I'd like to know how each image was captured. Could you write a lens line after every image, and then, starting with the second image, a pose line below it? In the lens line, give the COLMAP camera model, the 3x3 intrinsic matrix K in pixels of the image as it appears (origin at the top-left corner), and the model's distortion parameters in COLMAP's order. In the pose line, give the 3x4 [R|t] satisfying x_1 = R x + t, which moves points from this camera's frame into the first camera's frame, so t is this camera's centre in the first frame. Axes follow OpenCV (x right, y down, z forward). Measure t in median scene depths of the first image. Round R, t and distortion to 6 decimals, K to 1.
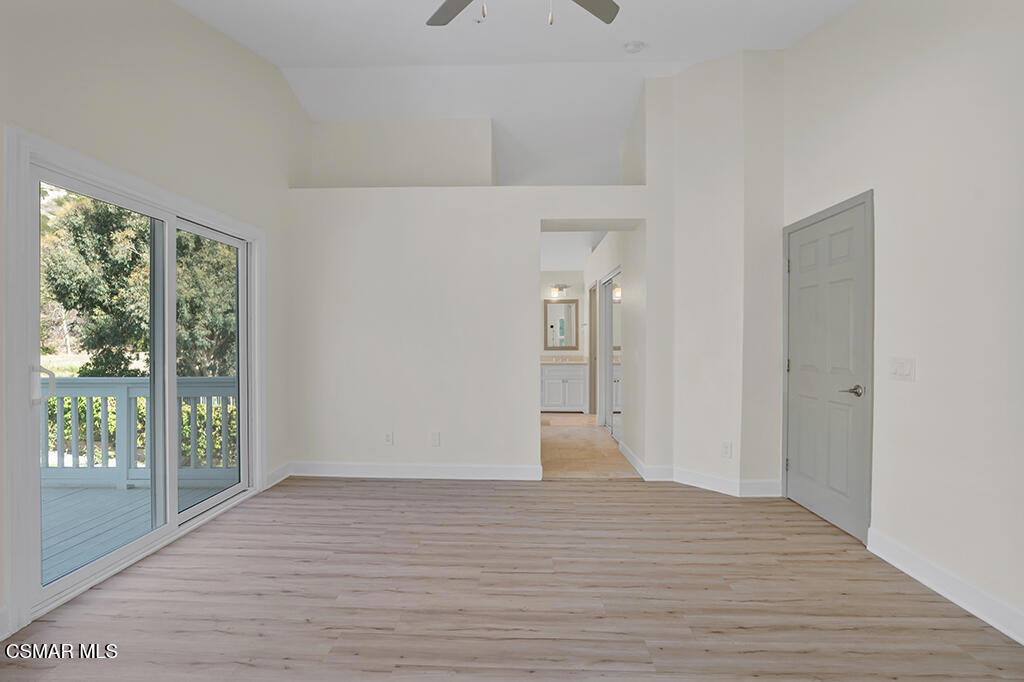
lens RADIAL K [[456.5, 0, 512.2], [0, 456.5, 340.7], [0, 0, 1]] dist [-0.028634, 0.003985]
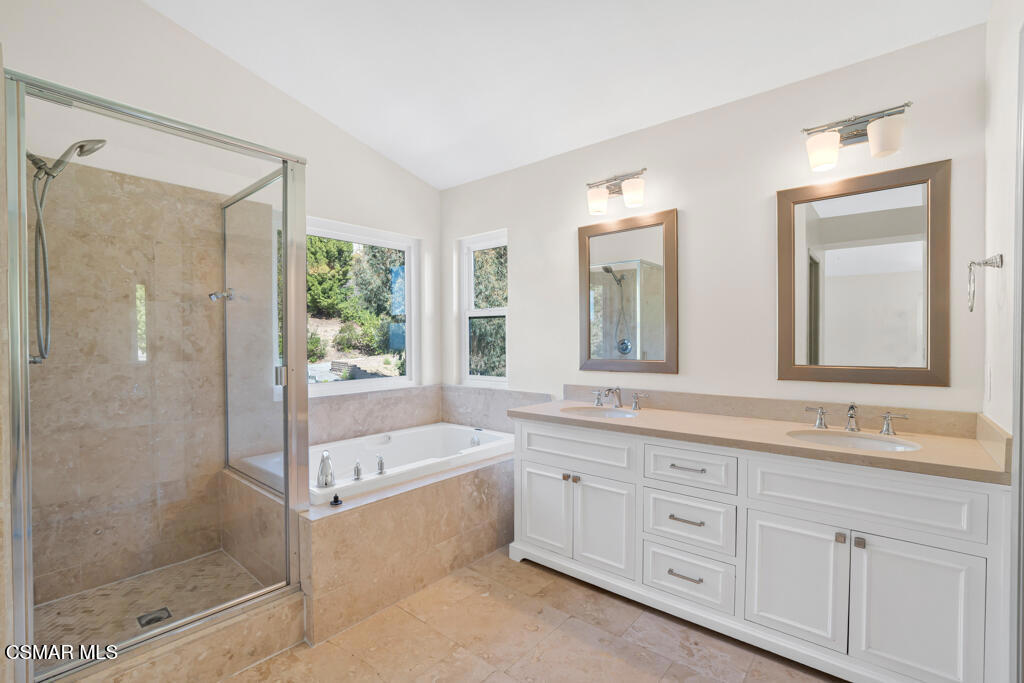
lens RADIAL K [[456.5, 0, 514.6], [0, 456.5, 342.8], [0, 0, 1]] dist [-0.028634, 0.003985]
pose [[0.779397, -0.000175, -0.626531, 0.116498], [0.001733, 0.999997, 0.001877, -0.000118], [0.626529, -0.002549, 0.779394, 0.705220]]
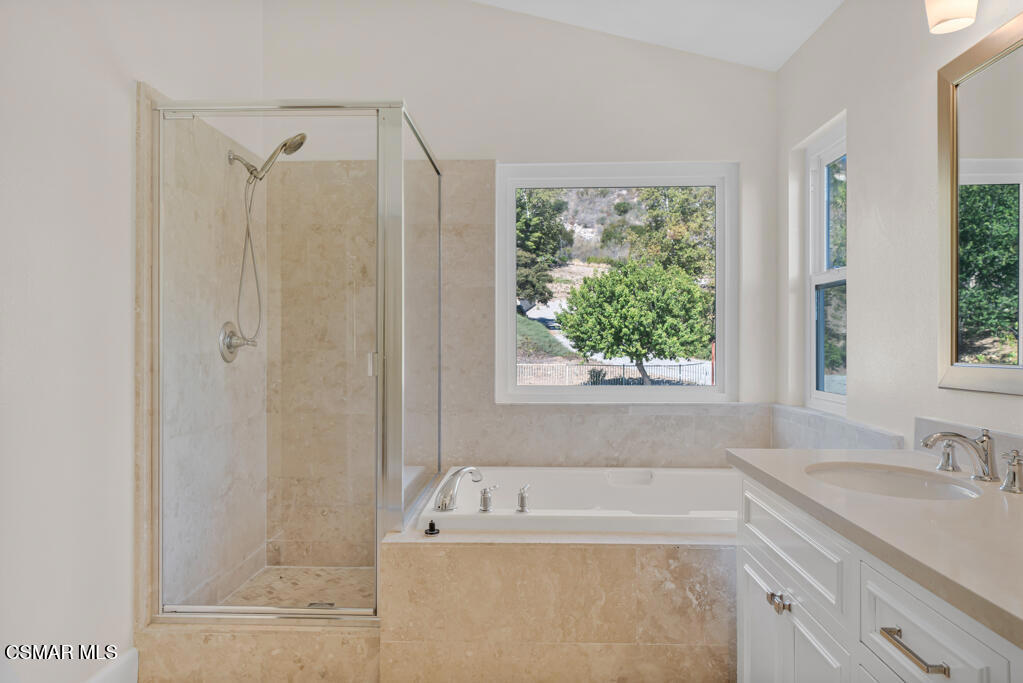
lens RADIAL K [[677.3, 0, 512.2], [0, 677.3, 337.2], [0, 0, 1]] dist [0.014688, -0.000832]
pose [[-0.006549, -0.006107, -0.999960, 0.450969], [-0.003704, 0.999975, -0.006082, 0.040816], [0.999972, 0.003664, -0.006571, 1.693840]]
